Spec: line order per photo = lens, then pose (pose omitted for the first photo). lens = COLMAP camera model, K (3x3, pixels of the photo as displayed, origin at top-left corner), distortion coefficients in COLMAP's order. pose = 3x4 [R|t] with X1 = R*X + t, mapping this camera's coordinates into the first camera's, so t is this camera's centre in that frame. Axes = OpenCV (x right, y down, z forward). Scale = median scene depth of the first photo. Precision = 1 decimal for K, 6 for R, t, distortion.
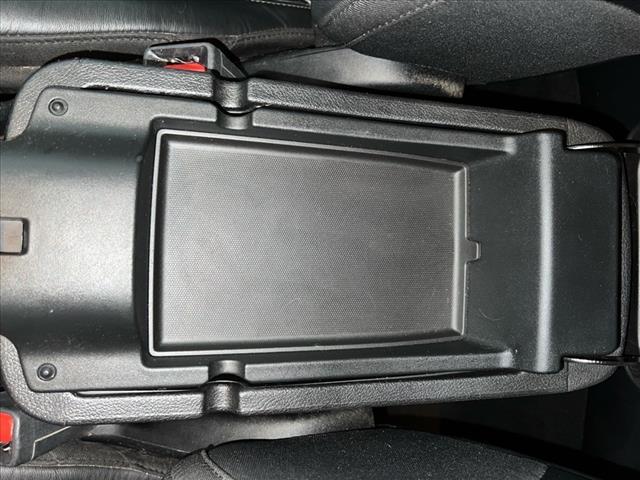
lens RADIAL K [[479.7, 0, 320.0], [0, 479.7, 240.0], [0, 0, 1]] dist [-0.039404, 0.003202]
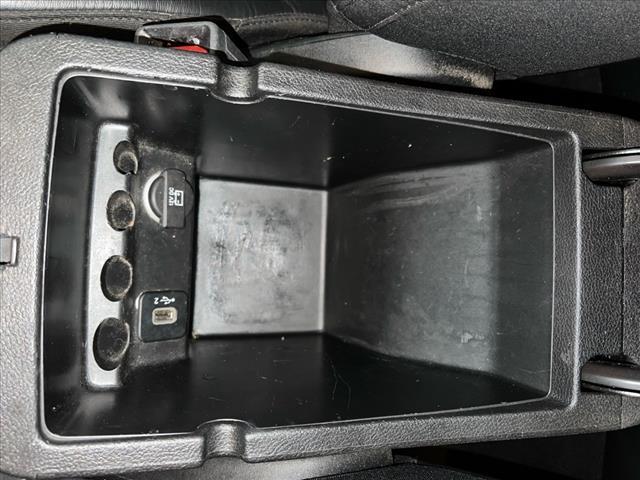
lens RADIAL K [[479.7, 0, 320.0], [0, 479.7, 240.0], [0, 0, 1]] dist [-0.039404, 0.003202]
pose [[0.999790, 0.008200, 0.018797, -0.052692], [-0.008137, 0.999961, -0.003425, -0.021325], [-0.018824, 0.003271, 0.999817, 0.146078]]
